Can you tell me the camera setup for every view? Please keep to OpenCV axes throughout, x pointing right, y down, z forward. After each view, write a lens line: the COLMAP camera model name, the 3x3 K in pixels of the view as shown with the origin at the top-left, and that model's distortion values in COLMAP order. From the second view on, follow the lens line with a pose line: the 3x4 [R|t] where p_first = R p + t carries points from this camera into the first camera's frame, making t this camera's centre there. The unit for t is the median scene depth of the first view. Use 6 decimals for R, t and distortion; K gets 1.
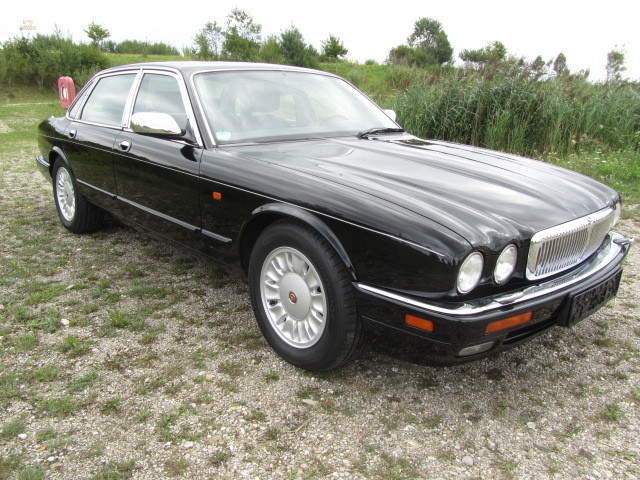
lens RADIAL K [[520.6, 0, 318.0], [0, 520.6, 237.2], [0, 0, 1]] dist [-0.040644, 0.006521]
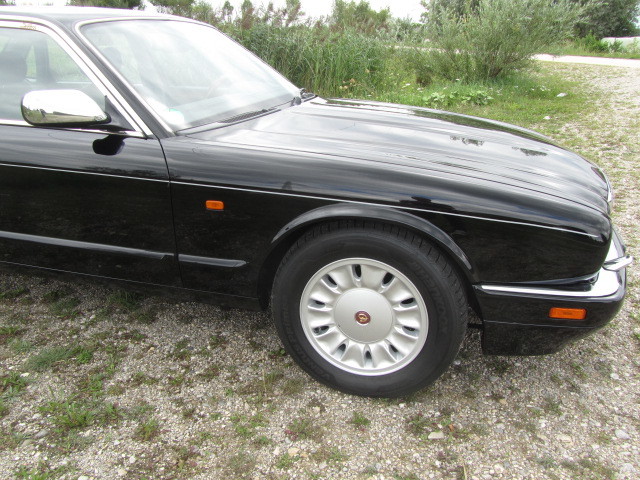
lens RADIAL K [[520.6, 0, 320.5], [0, 520.6, 242.8], [0, 0, 1]] dist [-0.040644, 0.006521]
pose [[0.853018, -0.203491, 0.480575, -0.446883], [0.152866, 0.977885, 0.142732, -0.115302], [-0.498992, -0.048289, 0.865260, 0.342017]]
